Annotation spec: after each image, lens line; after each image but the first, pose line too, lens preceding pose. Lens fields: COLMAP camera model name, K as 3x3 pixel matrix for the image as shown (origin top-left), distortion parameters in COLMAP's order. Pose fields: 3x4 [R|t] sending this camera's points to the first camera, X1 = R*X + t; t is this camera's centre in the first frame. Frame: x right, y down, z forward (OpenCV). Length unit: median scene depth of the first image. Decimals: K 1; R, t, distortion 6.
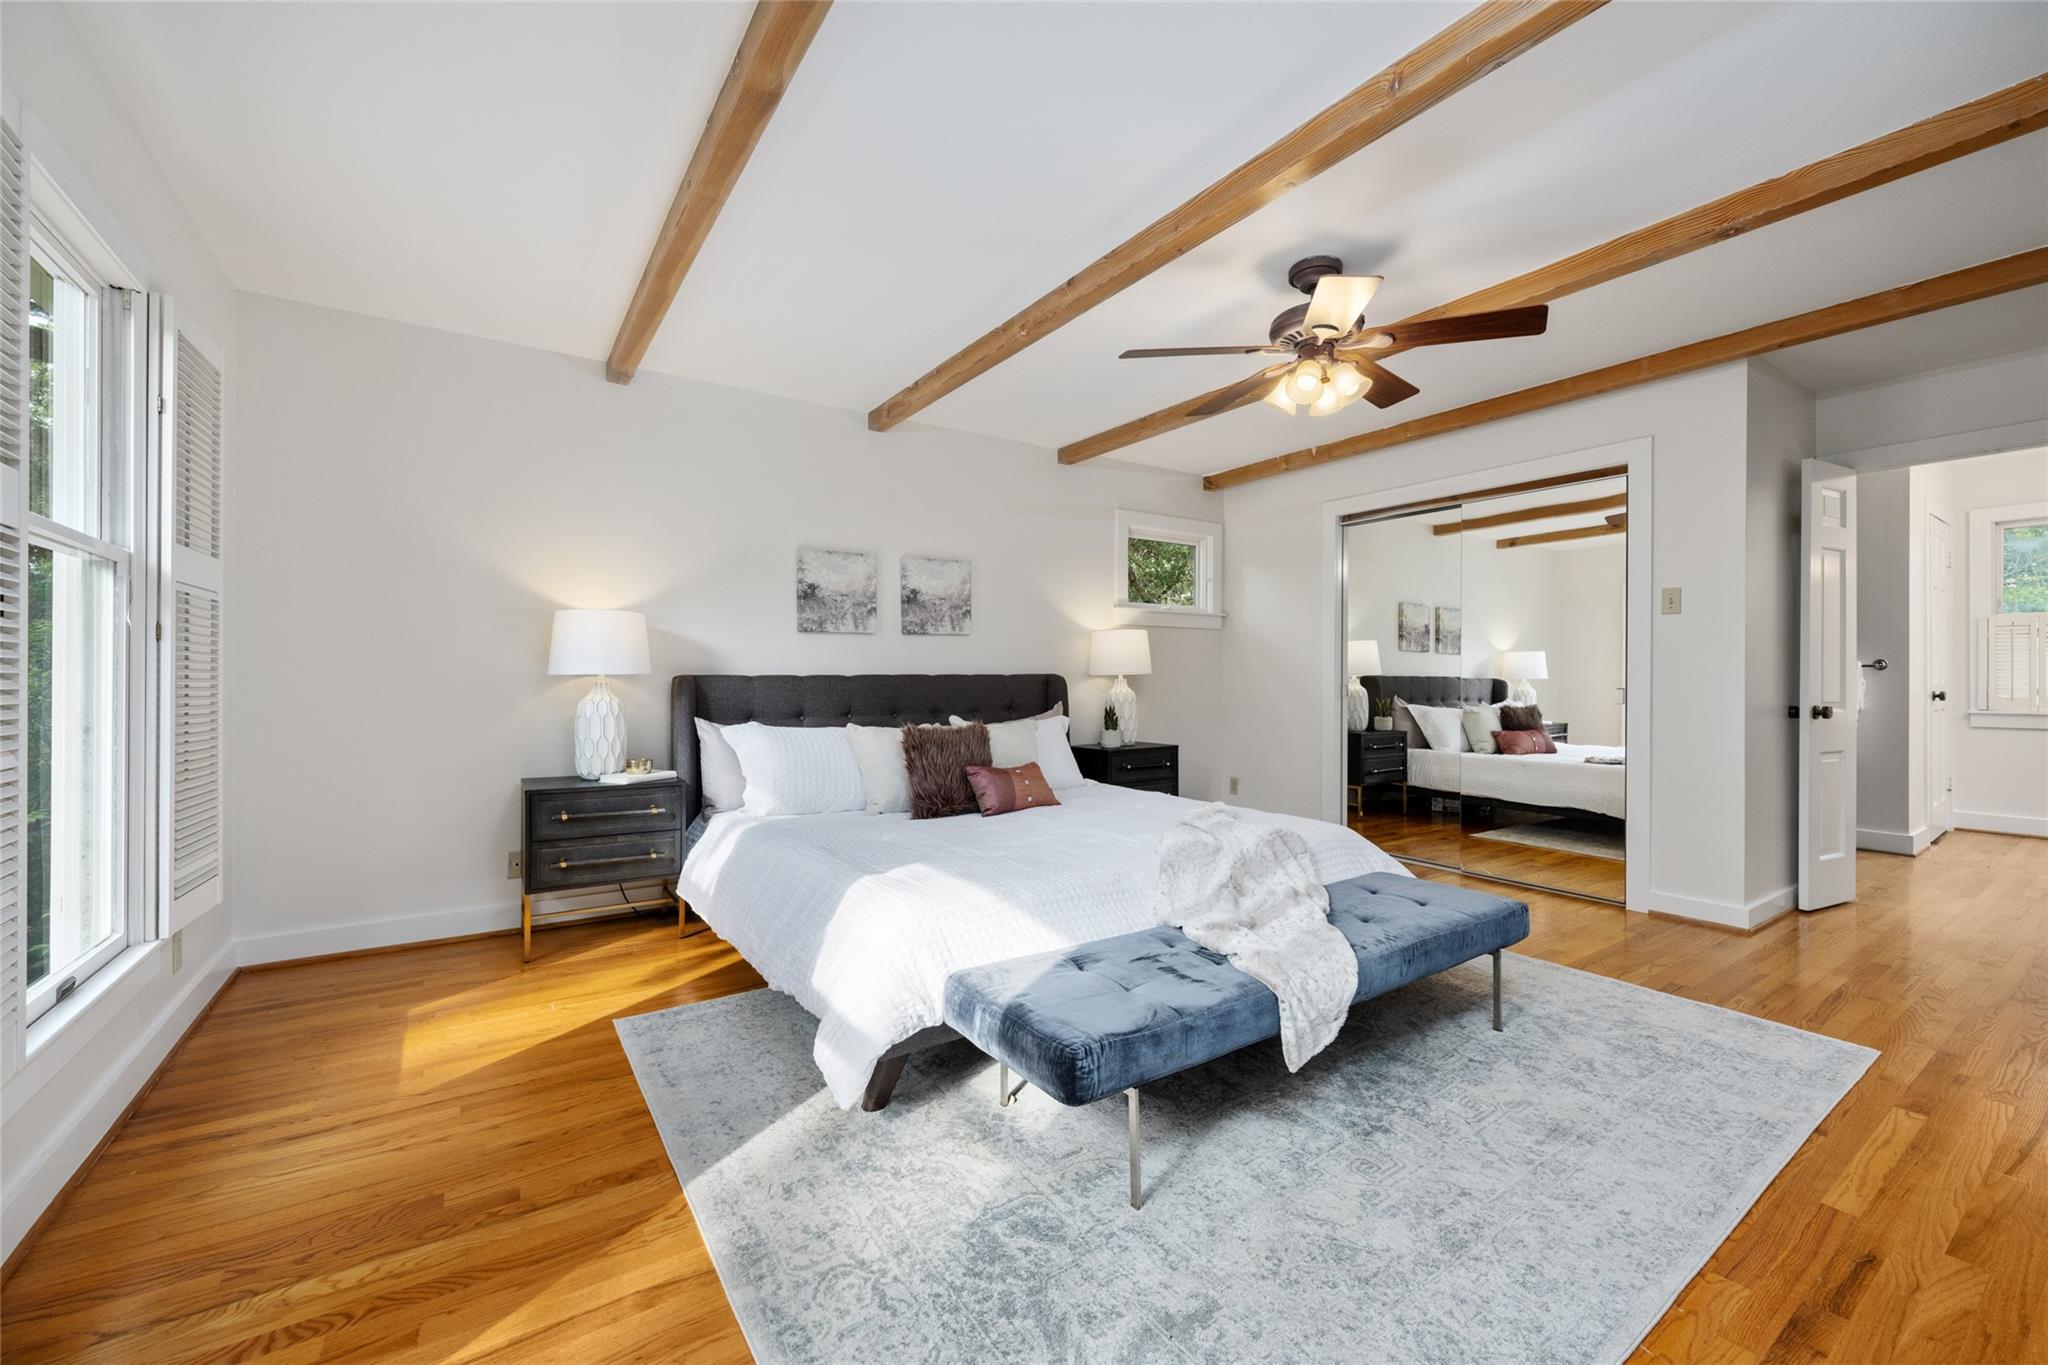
lens RADIAL K [[817.4, 0, 1023.5], [0, 817.4, 694.7], [0, 0, 1]] dist [0.001747, 0.000214]
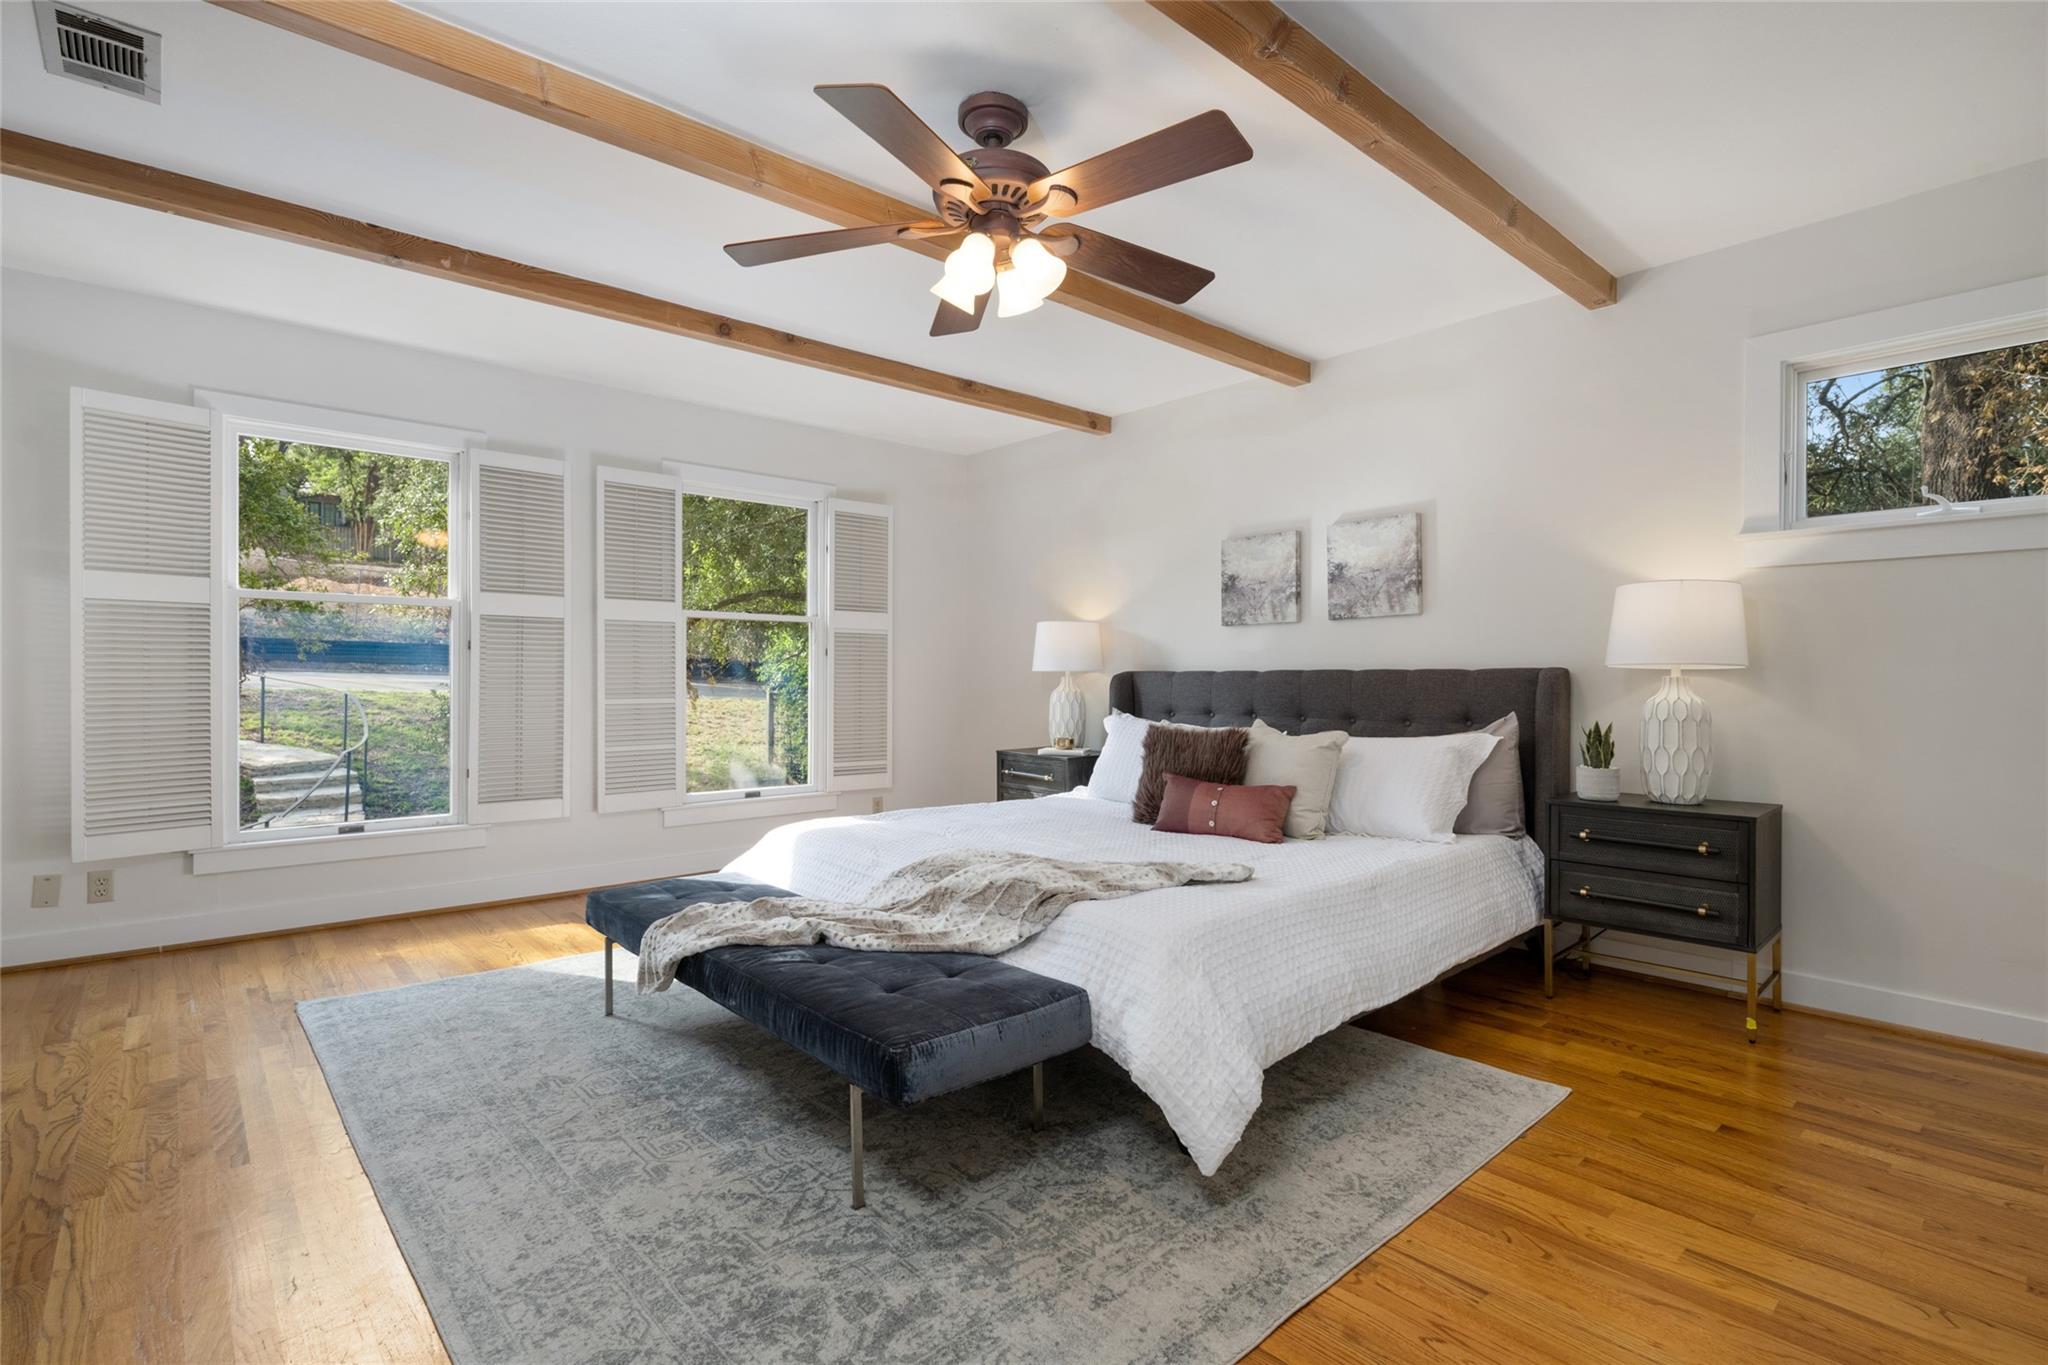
lens RADIAL K [[963.7, 0, 1024.0], [0, 963.7, 682.5], [0, 0, 1]] dist [0.000525, 0.000089]
pose [[0.123810, 0.021563, -0.992072, 0.811213], [-0.004203, 0.999766, 0.021206, -0.032241], [0.992297, 0.001544, 0.123872, 0.603503]]
